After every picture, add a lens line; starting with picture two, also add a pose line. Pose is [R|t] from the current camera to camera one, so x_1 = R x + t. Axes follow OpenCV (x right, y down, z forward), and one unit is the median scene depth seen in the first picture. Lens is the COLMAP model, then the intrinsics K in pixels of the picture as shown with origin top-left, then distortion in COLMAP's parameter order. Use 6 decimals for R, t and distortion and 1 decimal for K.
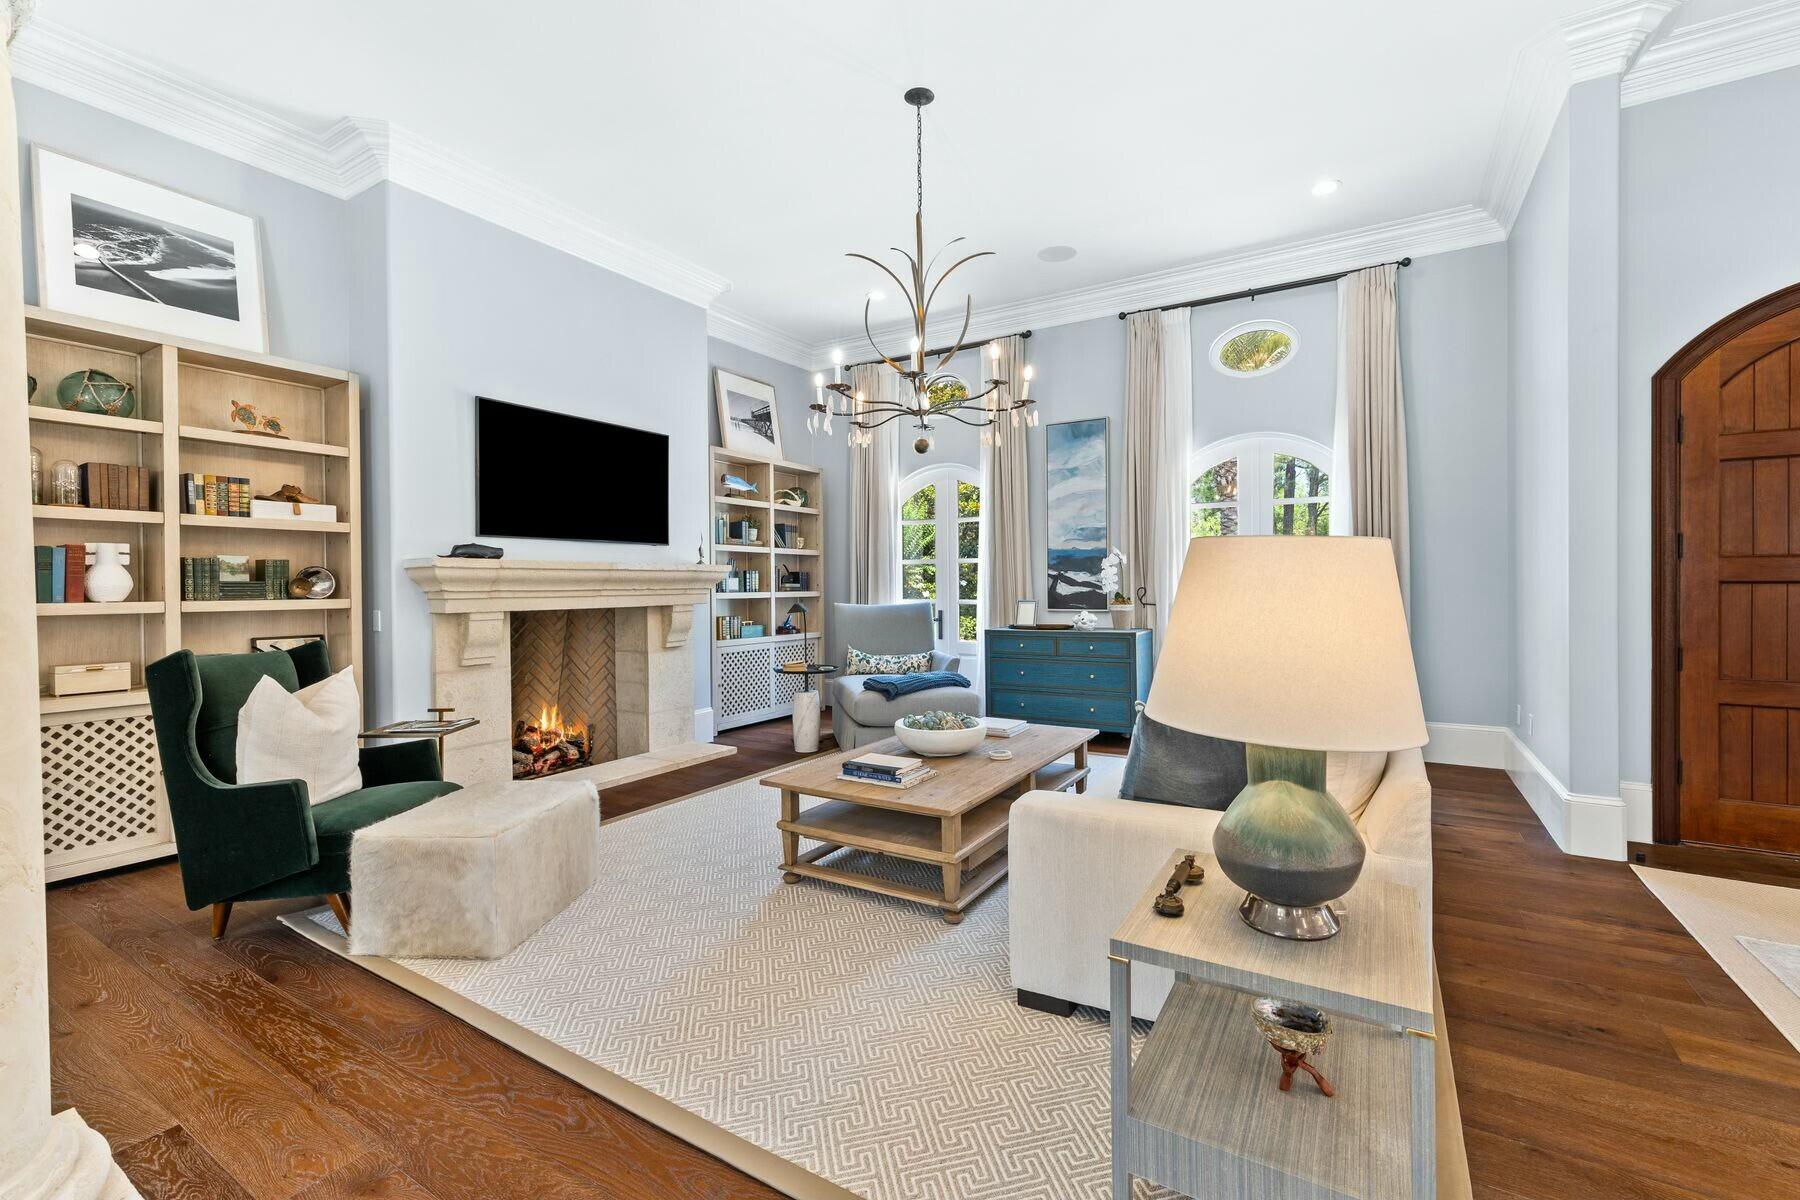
lens RADIAL K [[770.3, 0, 904.2], [0, 770.3, 594.7], [0, 0, 1]] dist [0.001929, 0.000731]
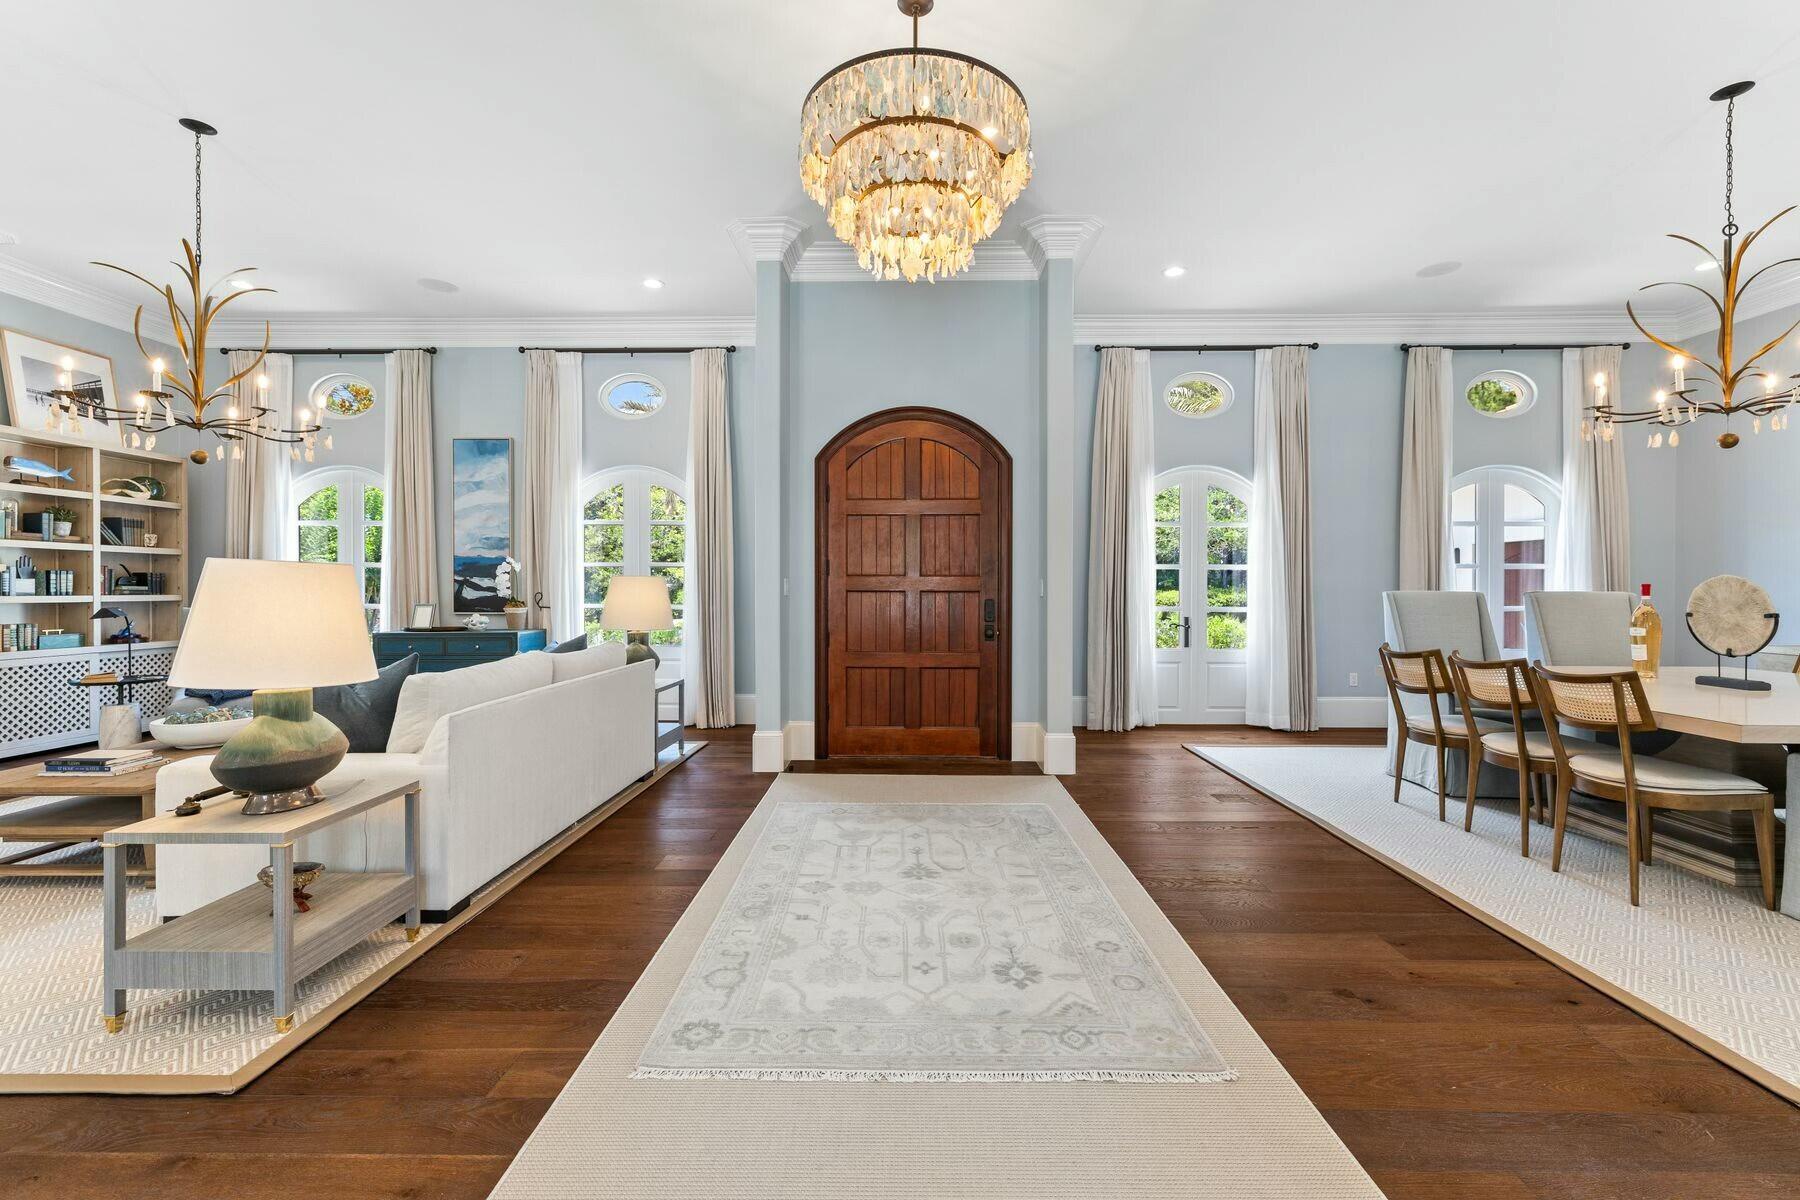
lens RADIAL K [[770.3, 0, 902.7], [0, 770.3, 594.7], [0, 0, 1]] dist [0.001929, 0.000731]
pose [[0.862720, 0.003802, 0.505667, 0.185041], [-0.000407, 0.999977, -0.006825, 0.001249], [-0.505681, 0.005682, 0.862702, -0.230985]]
